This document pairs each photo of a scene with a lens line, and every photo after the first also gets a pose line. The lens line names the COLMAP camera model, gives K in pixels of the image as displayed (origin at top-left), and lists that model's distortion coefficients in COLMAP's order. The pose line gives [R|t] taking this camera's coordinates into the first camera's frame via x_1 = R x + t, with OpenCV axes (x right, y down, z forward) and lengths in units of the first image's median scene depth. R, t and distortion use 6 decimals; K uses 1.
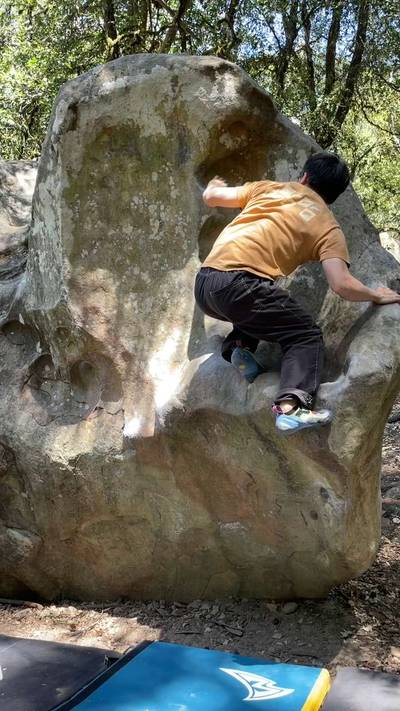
lens RADIAL K [[626.9, 0, 207.5], [0, 626.9, 354.4], [0, 0, 1]] dist [0.116260, -0.189962]
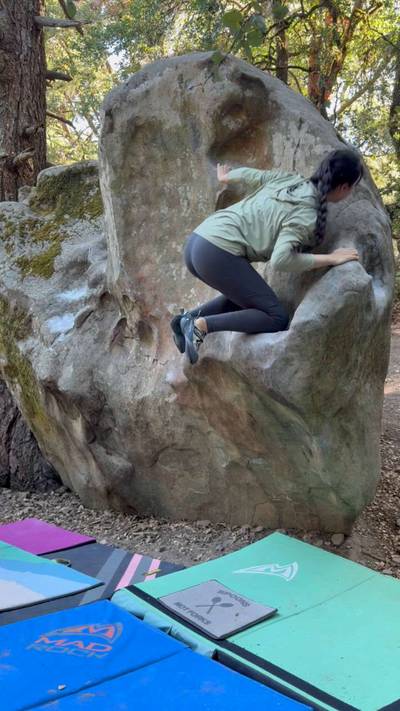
lens RADIAL K [[592.8, 0, 200.0], [0, 592.8, 355.5], [0, 0, 1]] dist [0.210658, -0.452498]
pose [[0.927527, 0.000011, -0.373756, 0.367726], [0.016014, 0.999080, 0.039771, 0.034680], [0.373412, -0.042874, 0.926674, -0.044660]]
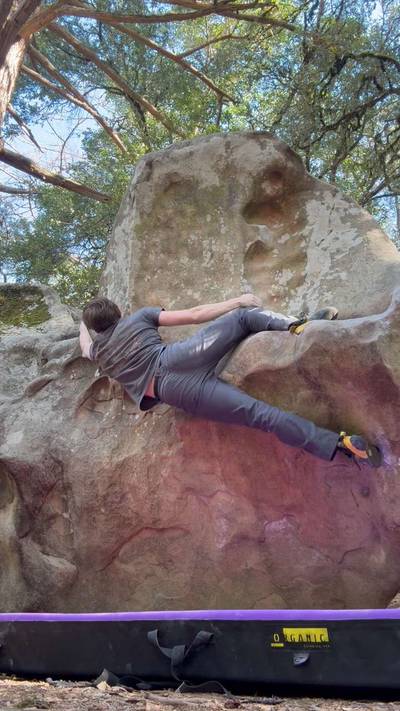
lens RADIAL K [[537.9, 0, 200.0], [0, 537.9, 355.5], [0, 0, 1]] dist [0.103653, -0.003025]
pose [[0.999486, 0.013386, -0.029134, -0.064213], [-0.024214, 0.910757, -0.412232, 0.403223], [0.021016, 0.412725, 0.910613, 0.130883]]
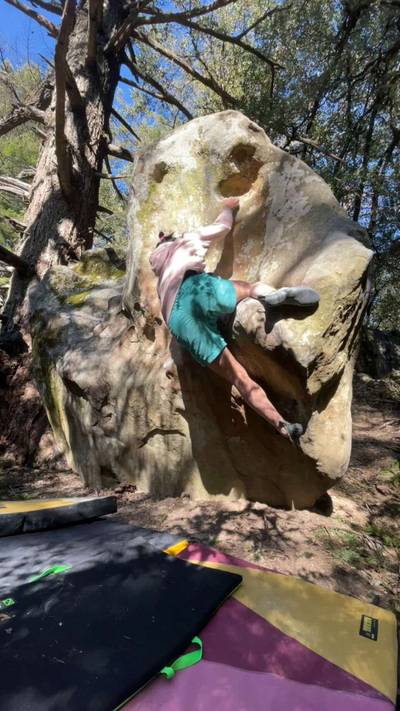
lens RADIAL K [[321.5, 0, 200.0], [0, 321.5, 355.5], [0, 0, 1]] dist [0.000690, -0.000070]
pose [[0.959077, 0.021901, -0.282298, 0.165202], [-0.062800, 0.988626, -0.136655, 0.201985], [0.276094, 0.148791, 0.949544, 0.309404]]
